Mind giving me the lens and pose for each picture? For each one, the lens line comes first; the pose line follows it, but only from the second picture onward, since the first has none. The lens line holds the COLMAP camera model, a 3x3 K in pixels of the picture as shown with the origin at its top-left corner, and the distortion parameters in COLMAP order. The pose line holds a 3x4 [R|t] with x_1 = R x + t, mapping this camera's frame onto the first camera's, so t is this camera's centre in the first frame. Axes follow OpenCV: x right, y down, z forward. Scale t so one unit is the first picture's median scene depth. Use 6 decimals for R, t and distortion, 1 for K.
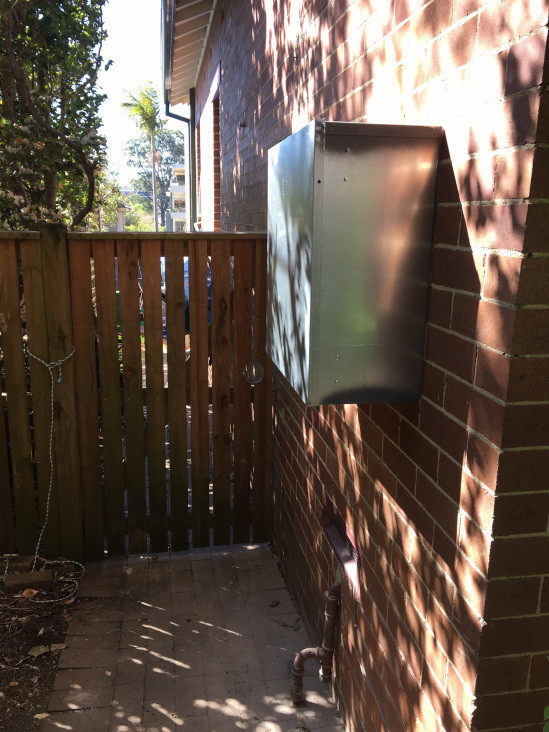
lens RADIAL K [[615.0, 0, 276.4], [0, 615.0, 362.1], [0, 0, 1]] dist [0.049960, -0.039302]
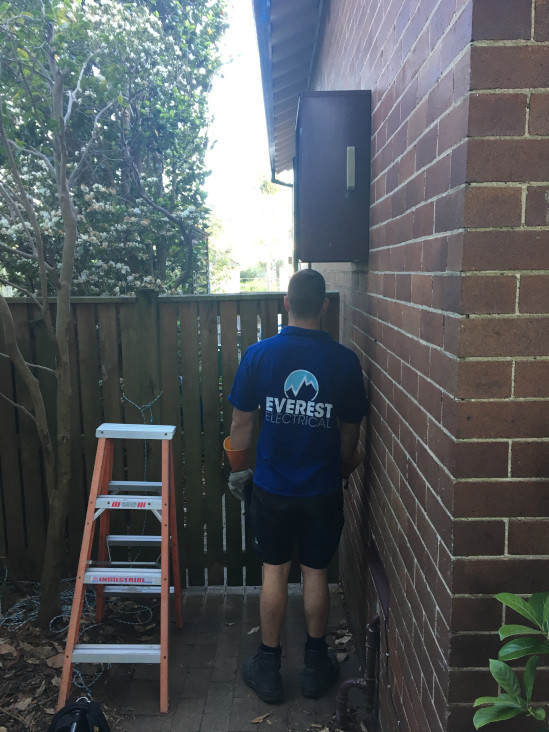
lens RADIAL K [[615.0, 0, 271.0], [0, 615.0, 369.6], [0, 0, 1]] dist [0.049960, -0.039302]
pose [[0.981527, 0.000131, -0.191323, 0.090077], [-0.014043, 0.997352, -0.071362, 0.007775], [0.190807, 0.072730, 0.978929, -0.085747]]
